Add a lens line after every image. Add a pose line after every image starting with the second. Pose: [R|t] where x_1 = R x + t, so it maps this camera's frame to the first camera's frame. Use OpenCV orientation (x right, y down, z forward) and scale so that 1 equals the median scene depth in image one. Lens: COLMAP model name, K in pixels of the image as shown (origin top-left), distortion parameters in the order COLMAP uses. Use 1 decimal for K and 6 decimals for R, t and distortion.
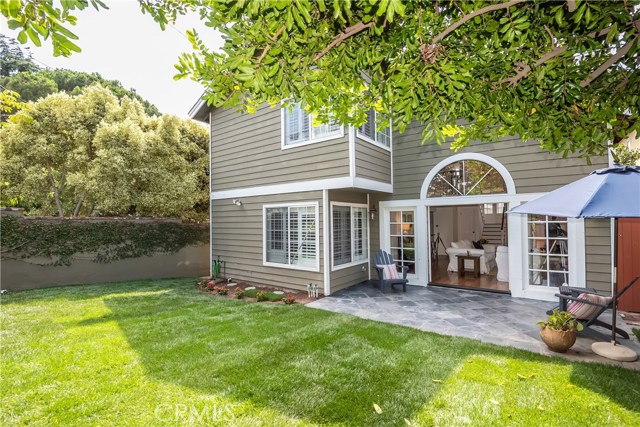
lens RADIAL K [[320.4, 0, 293.6], [0, 320.4, 203.5], [0, 0, 1]] dist [-0.003704, -0.000957]
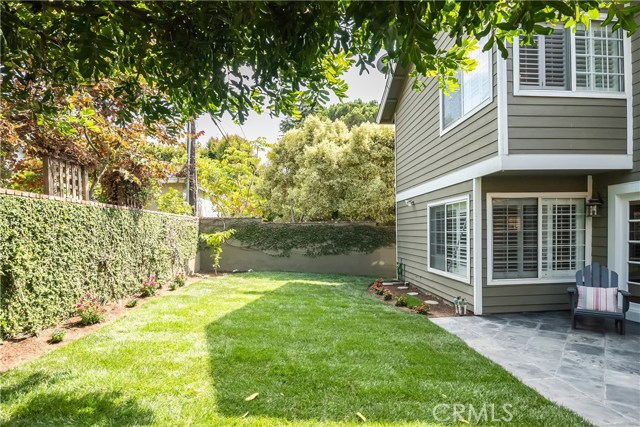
lens RADIAL K [[320.6, 0, 308.3], [0, 320.6, 234.0], [0, 0, 1]] dist [0.030113, -0.031606]
pose [[0.644178, 0.006283, -0.764850, 0.397948], [0.050015, 0.997480, 0.050318, 0.028117], [0.763239, -0.070668, 0.642240, 0.175623]]
